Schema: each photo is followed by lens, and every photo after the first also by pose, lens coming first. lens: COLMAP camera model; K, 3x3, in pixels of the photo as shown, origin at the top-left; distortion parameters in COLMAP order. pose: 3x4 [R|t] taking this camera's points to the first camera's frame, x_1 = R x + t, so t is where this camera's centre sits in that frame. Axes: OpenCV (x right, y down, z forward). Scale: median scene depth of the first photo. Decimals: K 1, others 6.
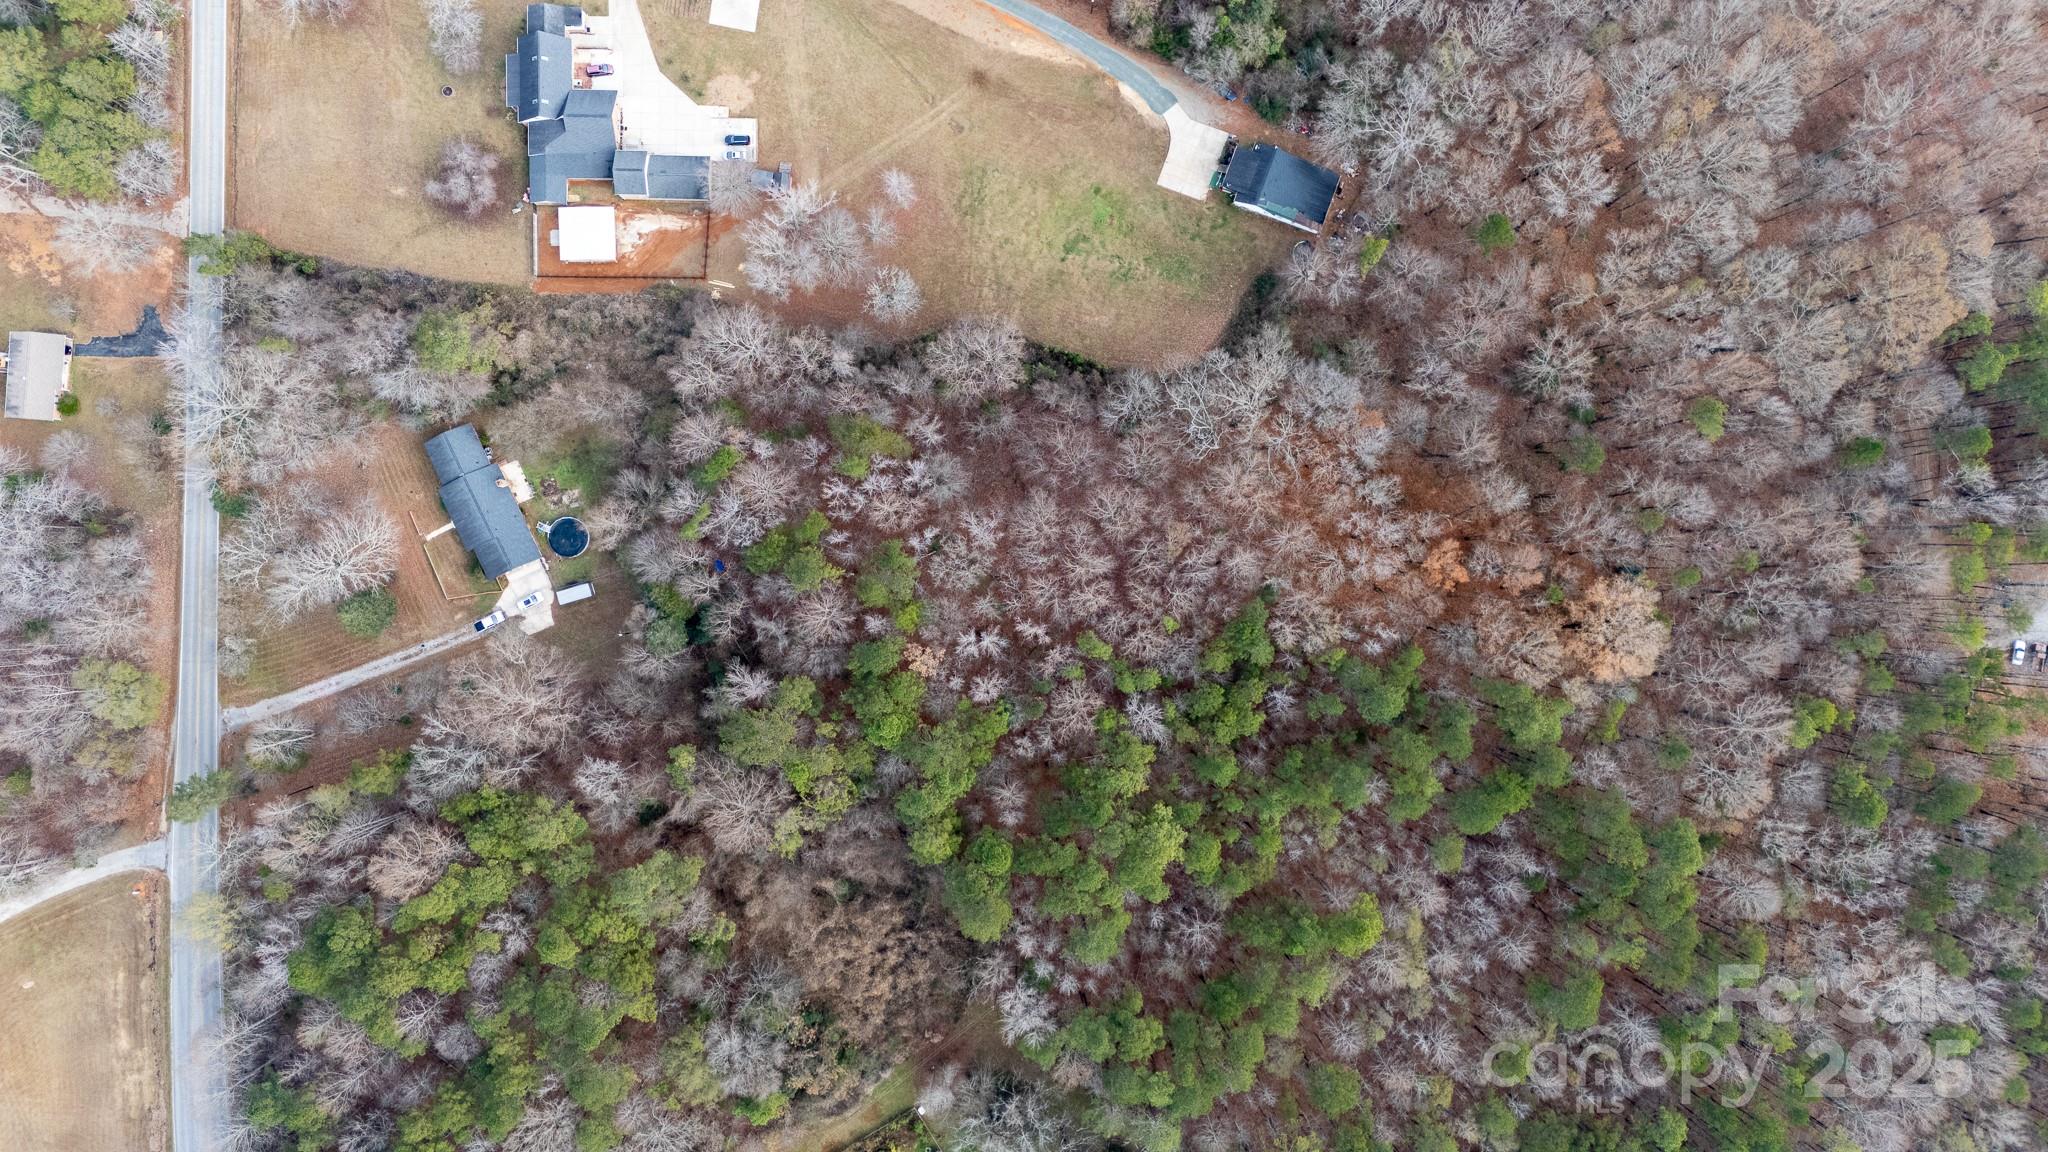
lens RADIAL K [[1491.5, 0, 1028.8], [0, 1491.5, 566.9], [0, 0, 1]] dist [0.039554, -0.054399]
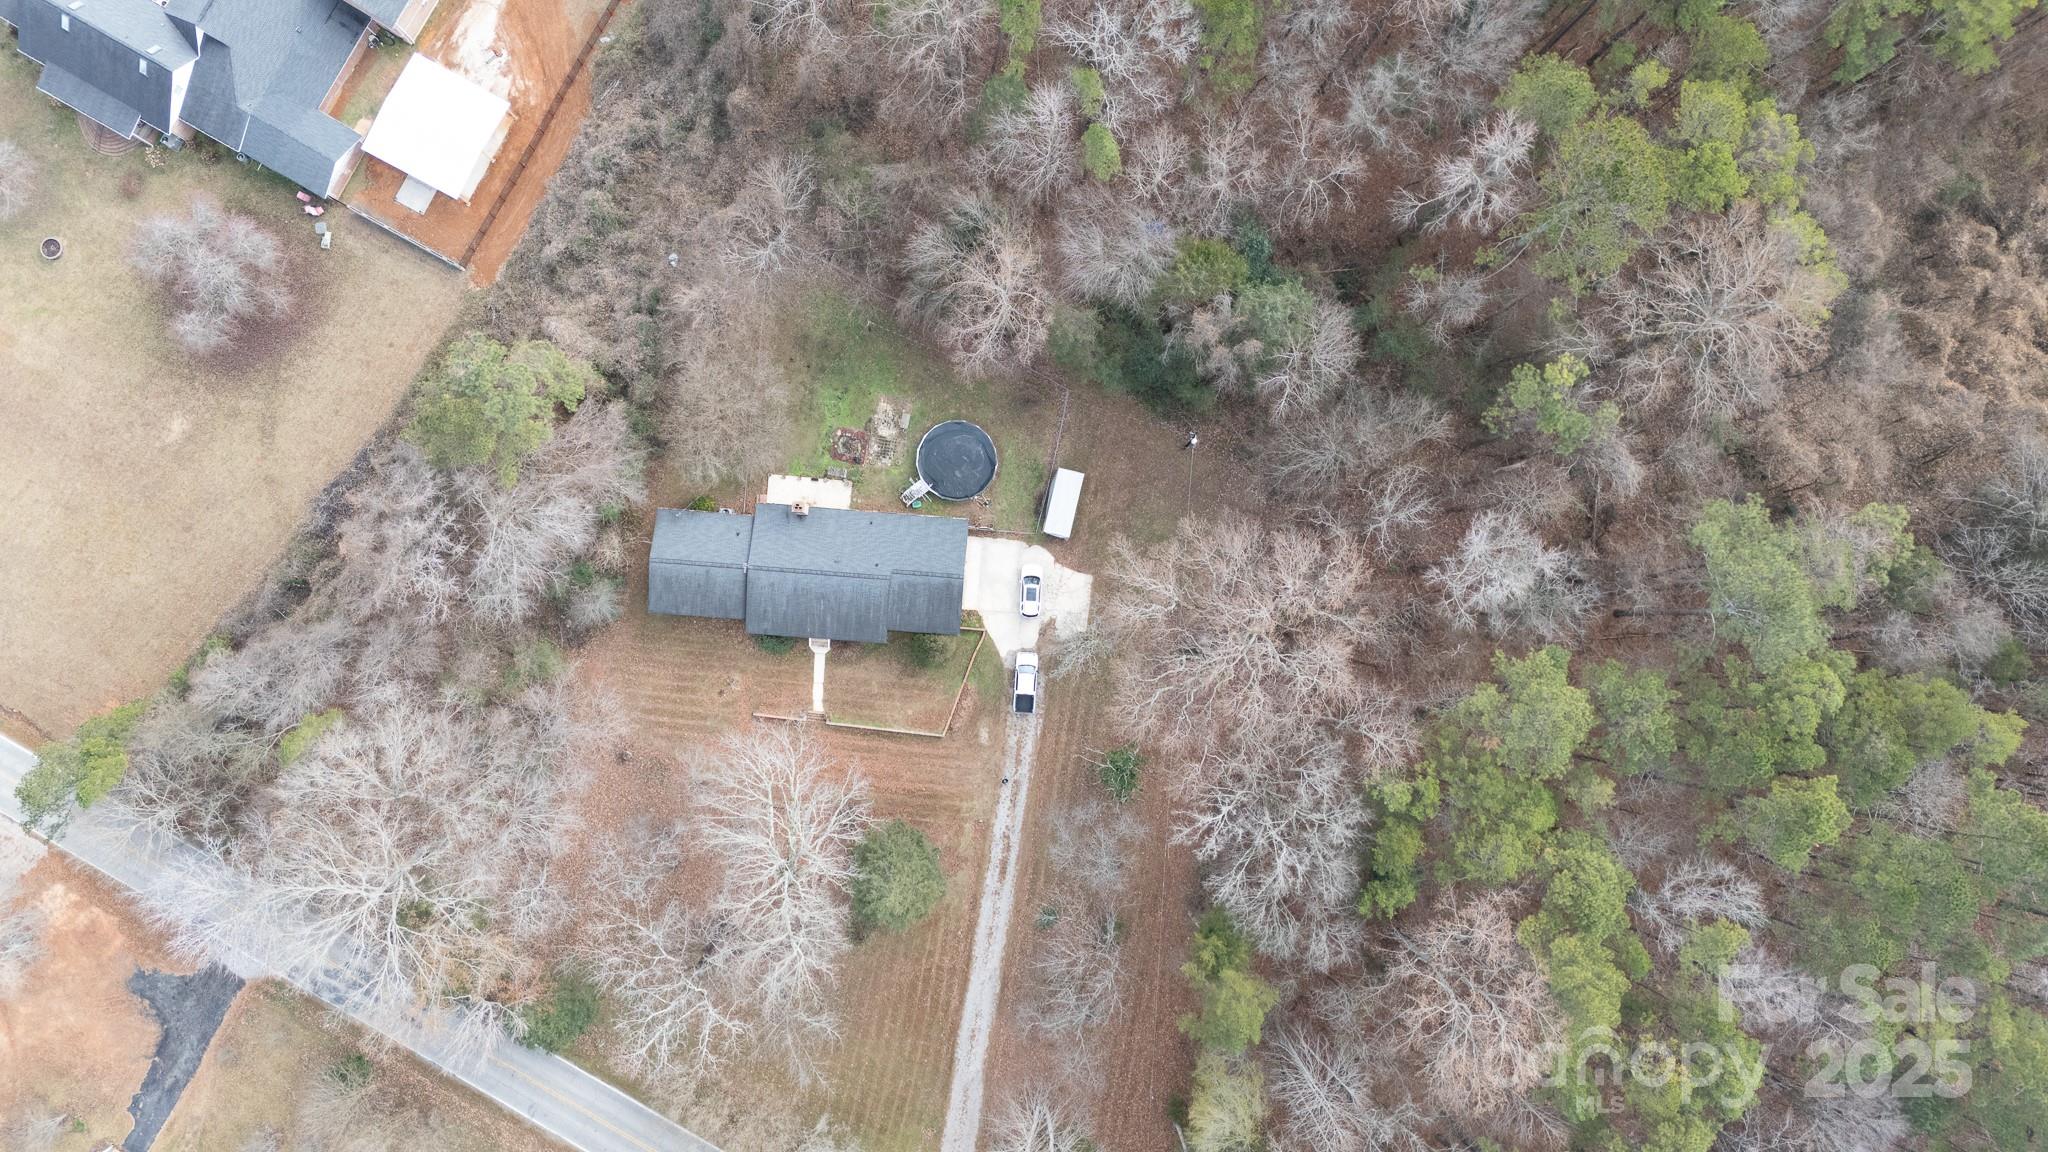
lens RADIAL K [[1491.5, 0, 1038.9], [0, 1491.5, 569.8], [0, 0, 1]] dist [0.039554, -0.054399]
pose [[0.492286, -0.870300, 0.015252, -0.351487], [0.870235, 0.492472, 0.012709, 0.016203], [-0.018572, 0.007016, 0.999803, 0.533565]]
